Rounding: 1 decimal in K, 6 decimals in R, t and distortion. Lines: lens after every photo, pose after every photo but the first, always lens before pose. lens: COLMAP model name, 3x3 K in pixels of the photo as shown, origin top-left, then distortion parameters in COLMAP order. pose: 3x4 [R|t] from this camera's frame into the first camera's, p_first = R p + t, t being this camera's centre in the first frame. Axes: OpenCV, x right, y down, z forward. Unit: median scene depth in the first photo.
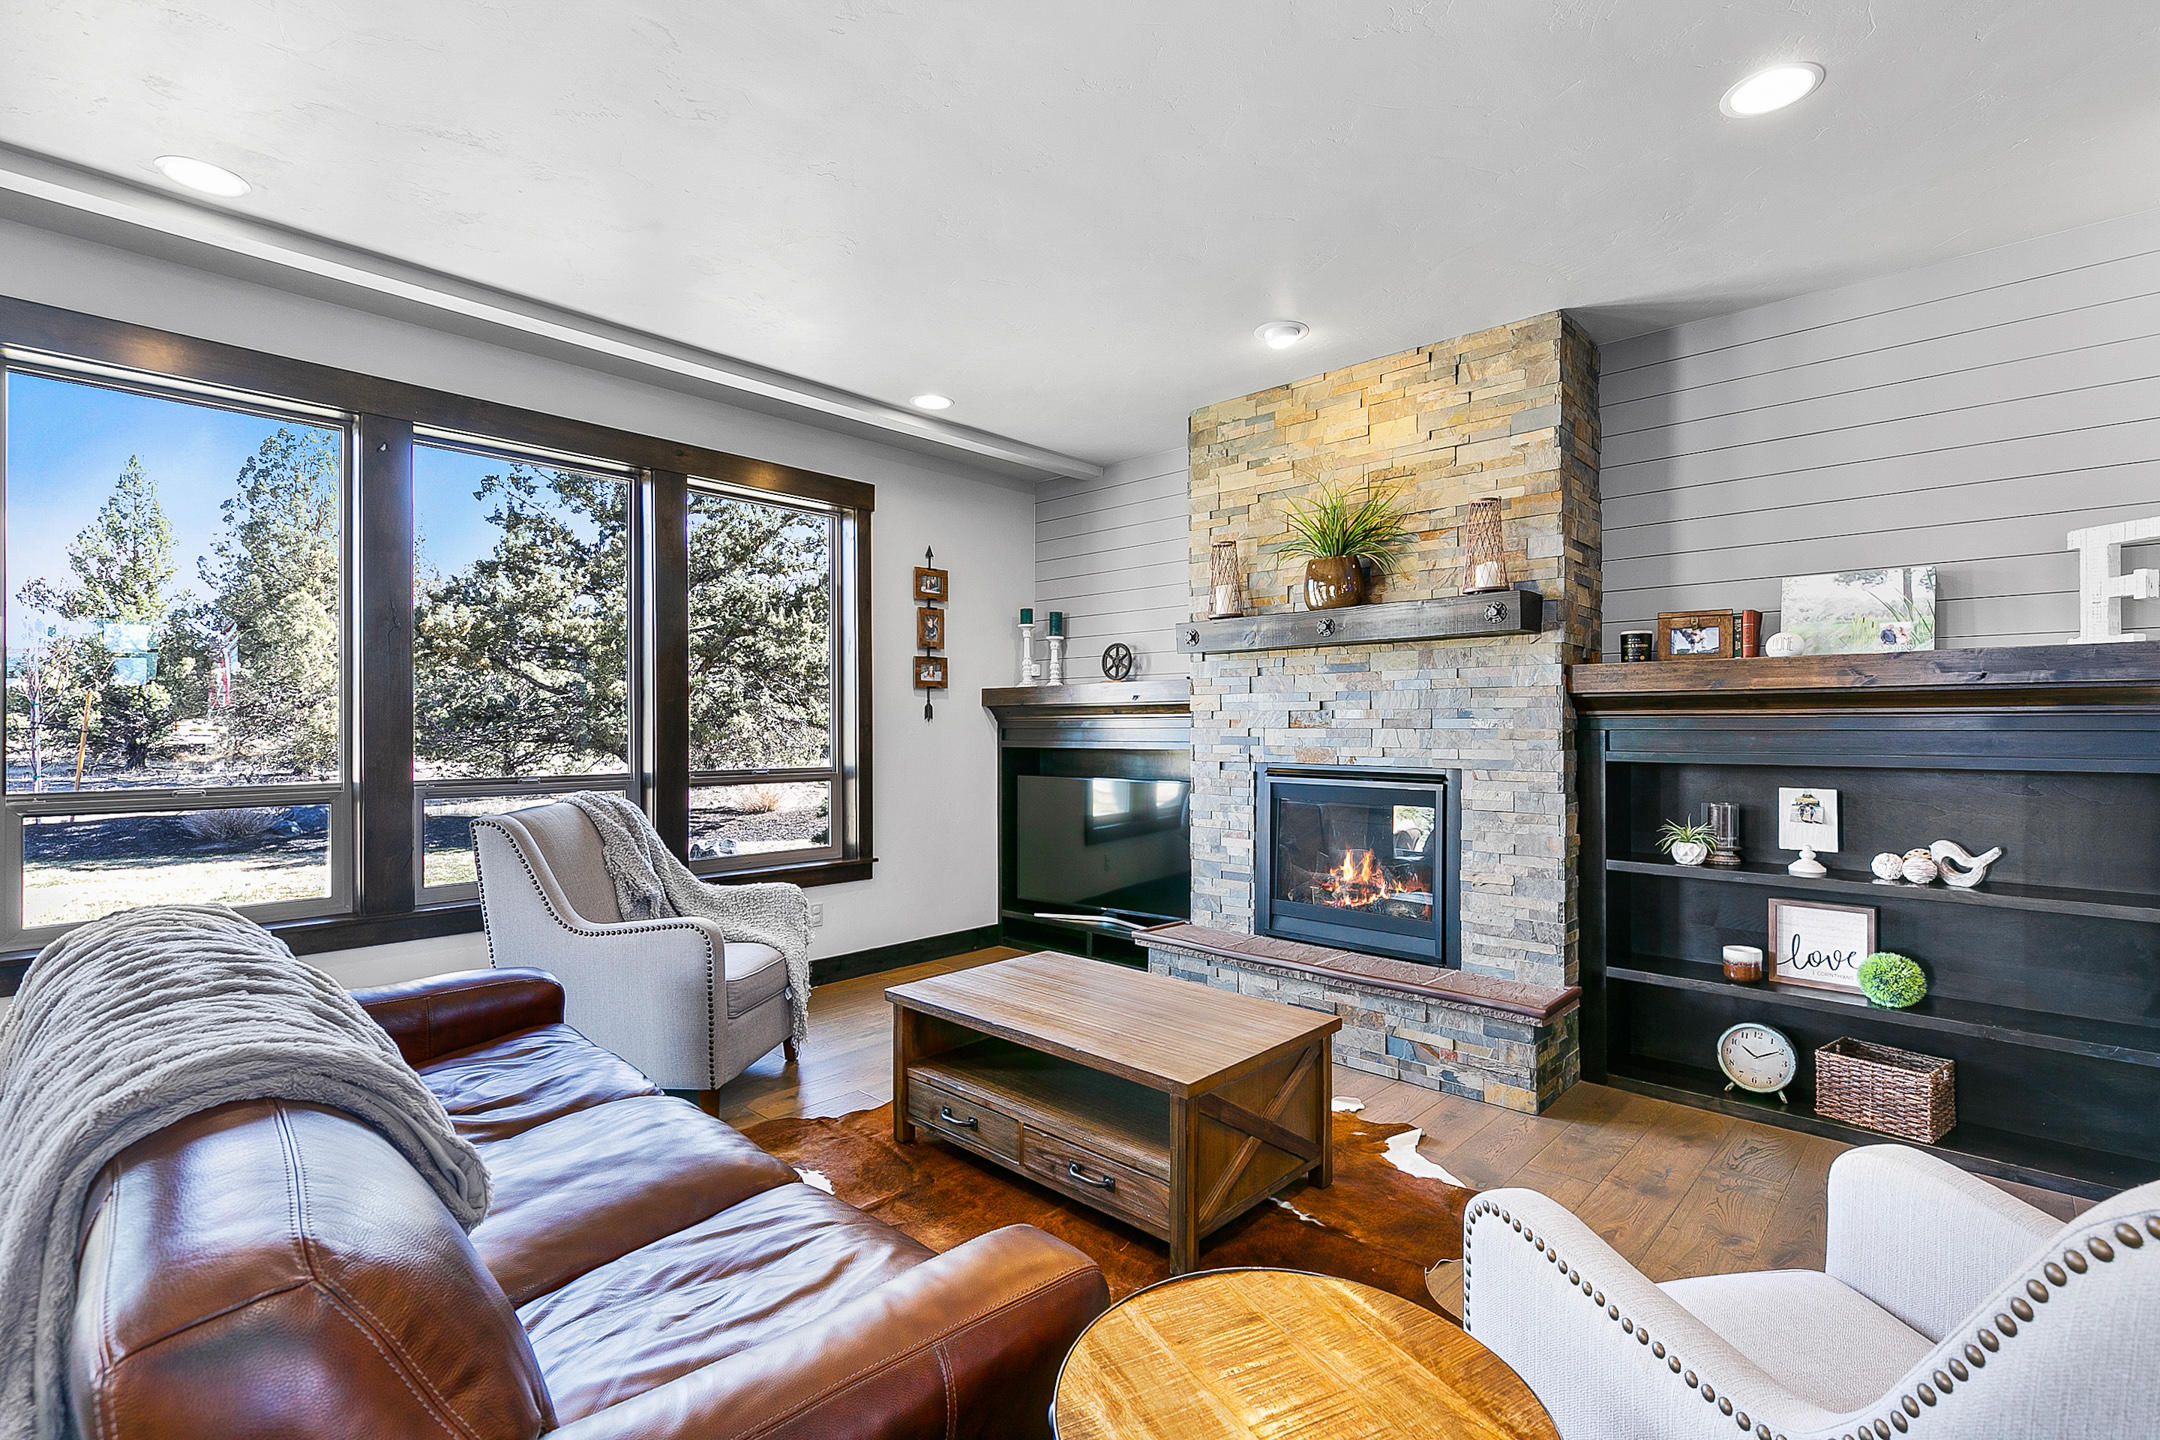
lens RADIAL K [[975.6, 0, 1081.9], [0, 975.6, 724.7], [0, 0, 1]] dist [0.001895, 0.000022]
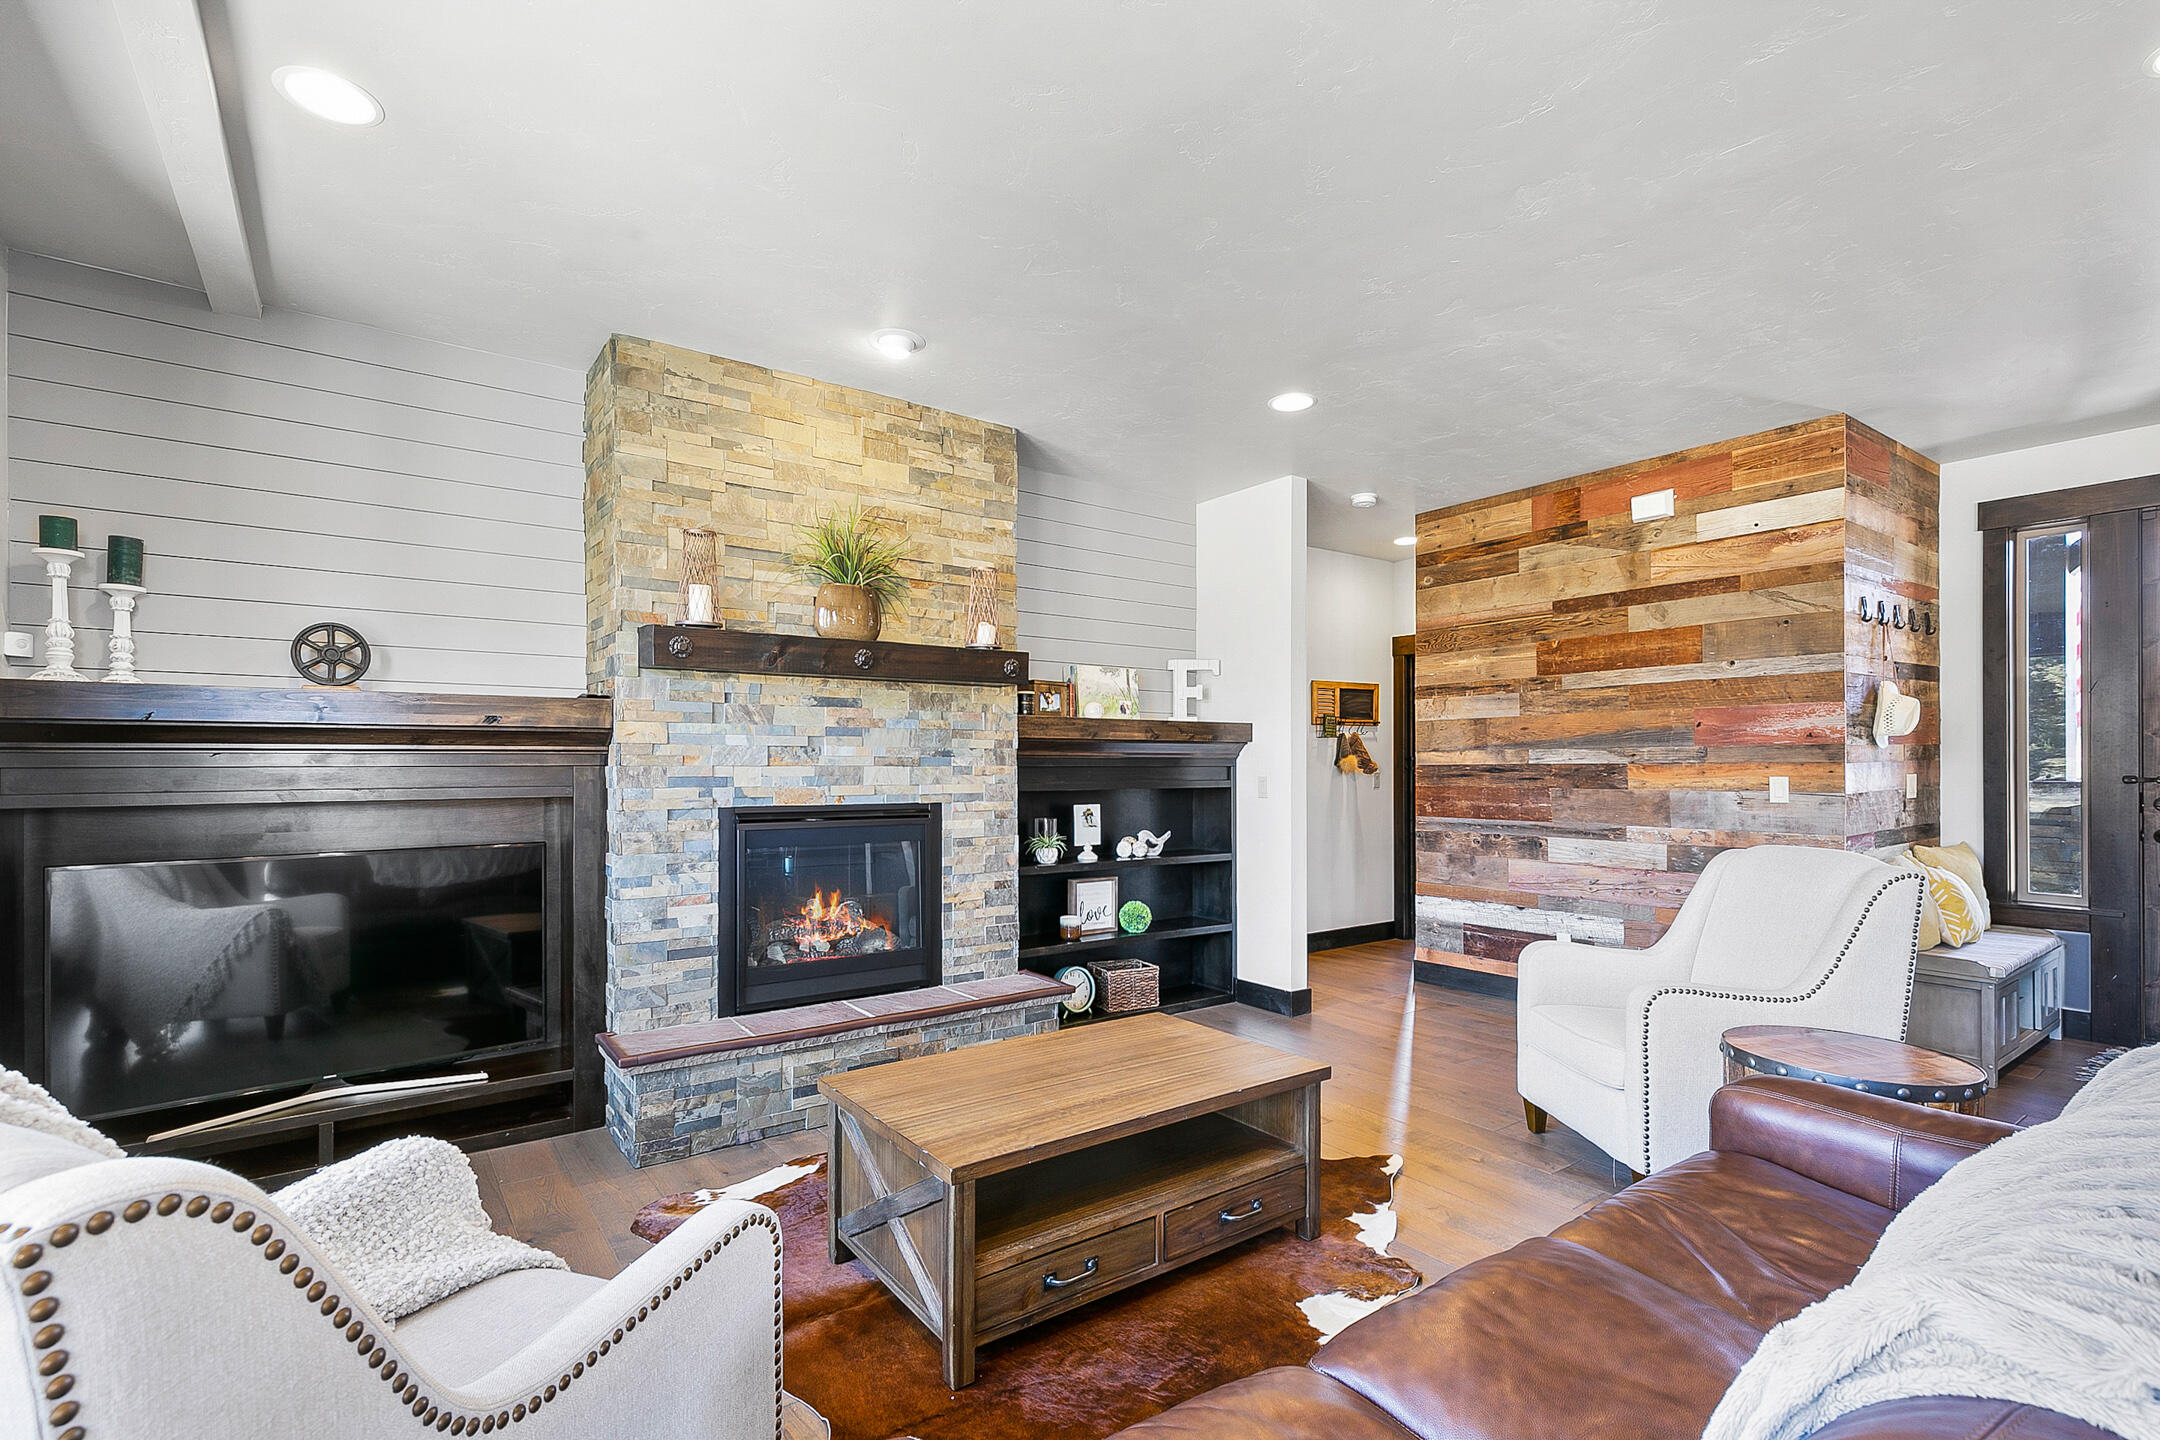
lens RADIAL K [[975.6, 0, 1072.9], [0, 975.6, 761.7], [0, 0, 1]] dist [0.001895, 0.000022]
pose [[0.184286, 0.001155, 0.982872, -0.698298], [-0.003149, 0.999995, -0.000584, -0.000672], [-0.982868, -0.002988, 0.184288, 0.678876]]
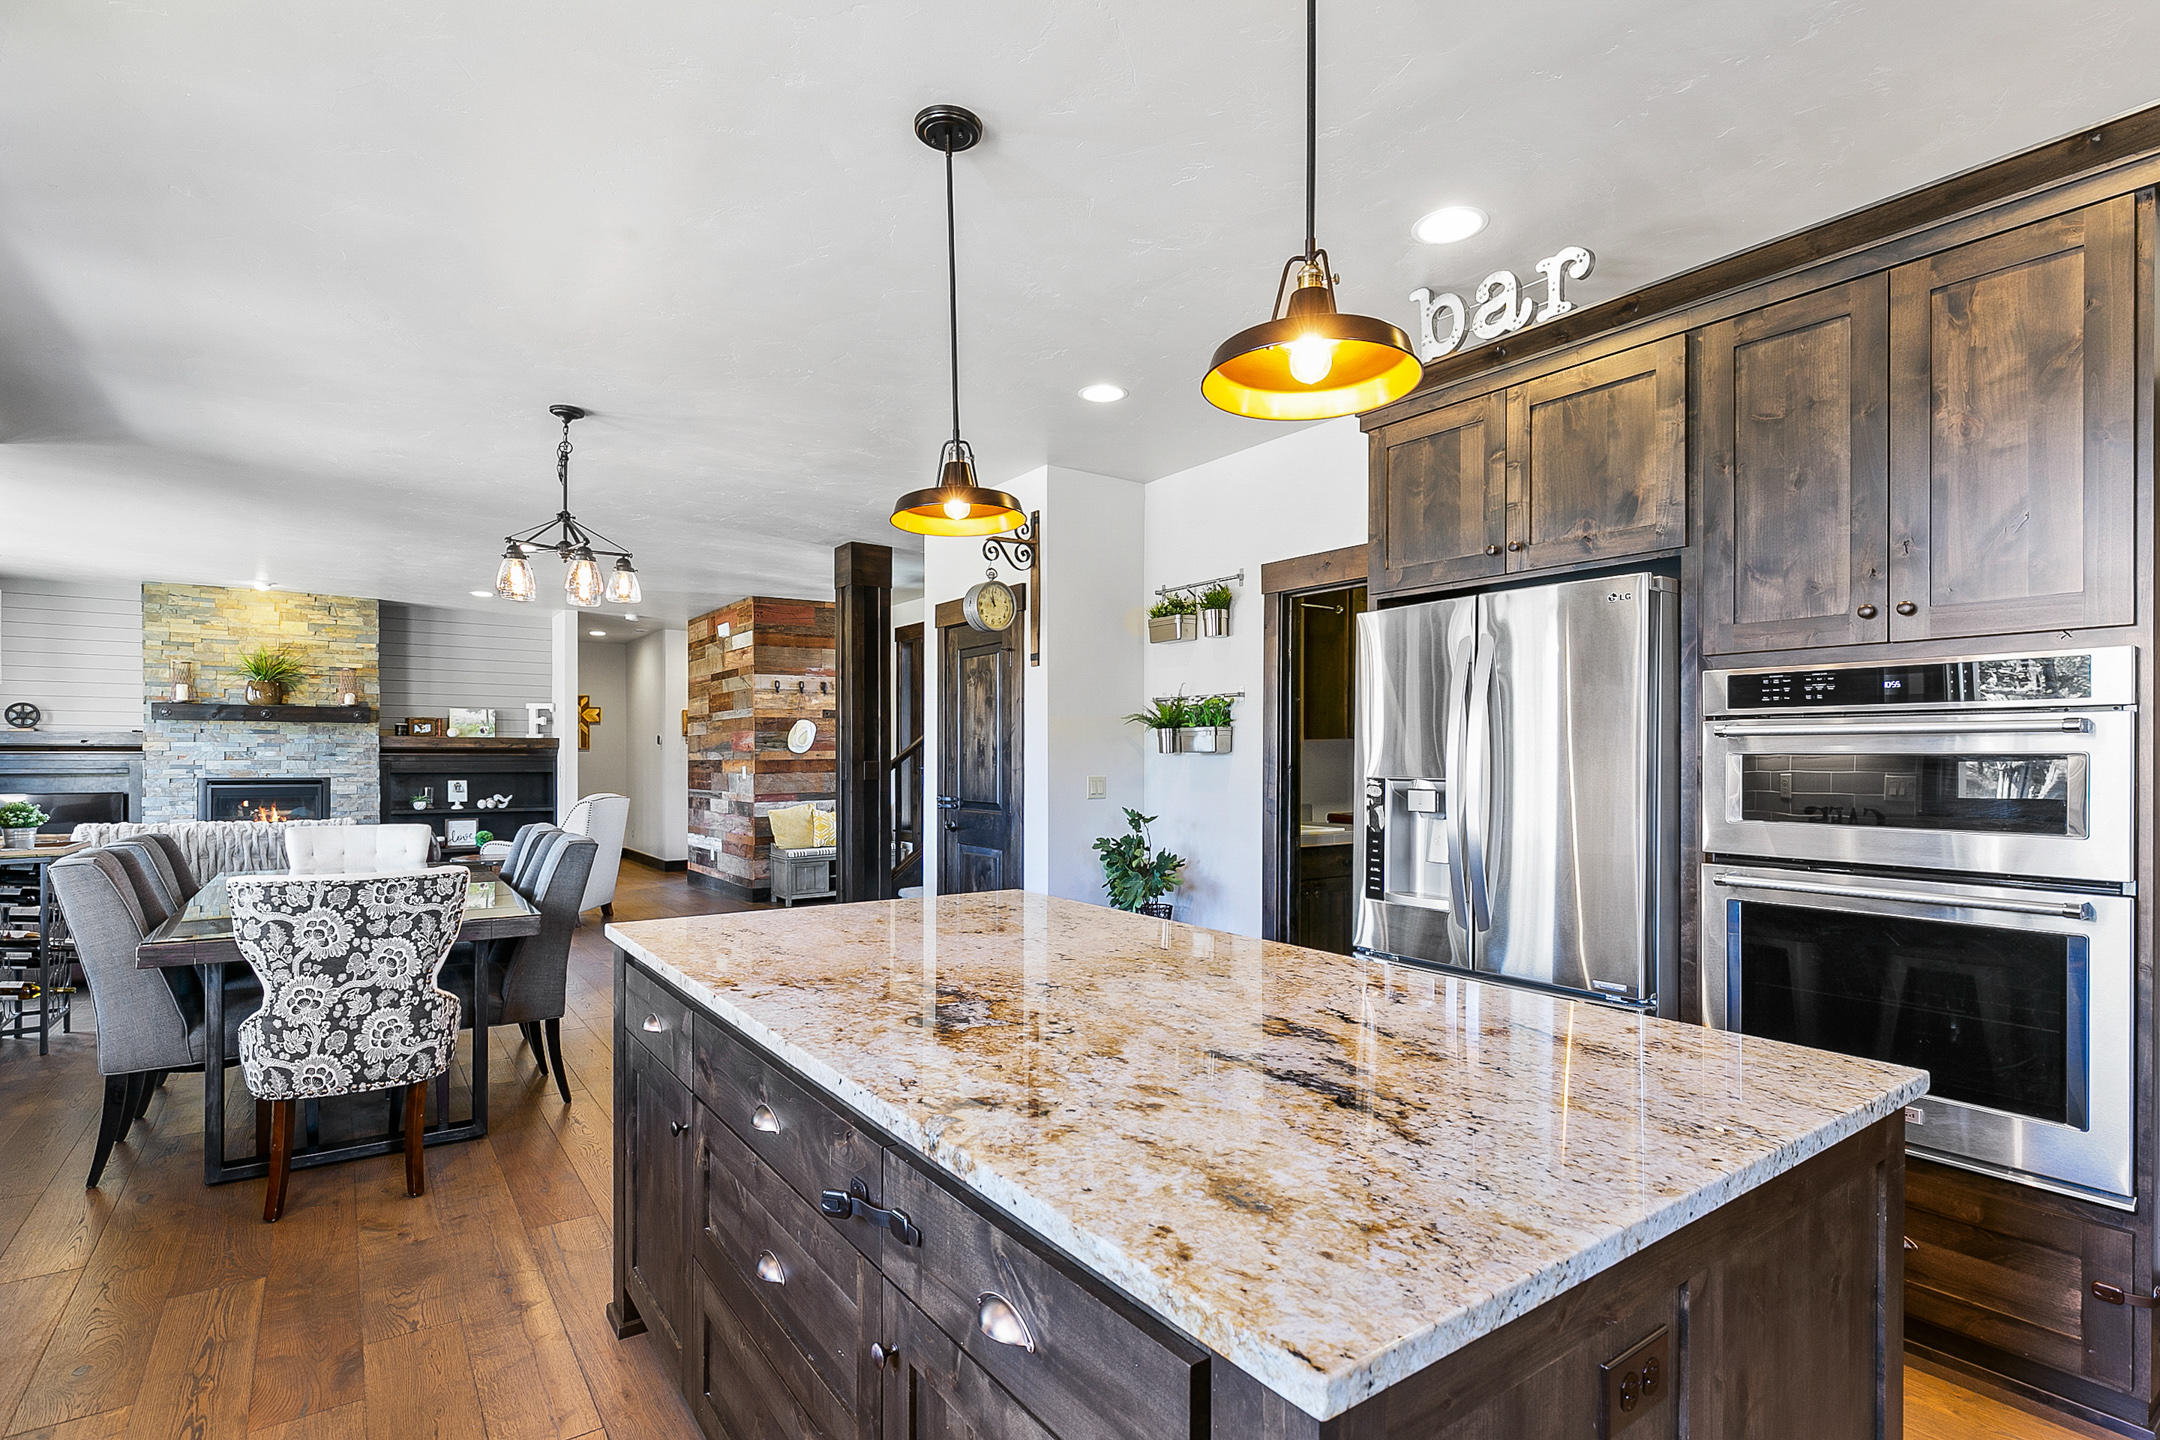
lens RADIAL K [[1024.9, 0, 1064.2], [0, 1024.9, 754.6], [0, 0, 1]] dist [-0.003057, -0.000530]
pose [[0.194982, 0.001716, 0.980805, -1.774224], [-0.006420, 0.999979, -0.000473, -0.021046], [-0.980786, -0.006205, 0.194989, -1.285832]]
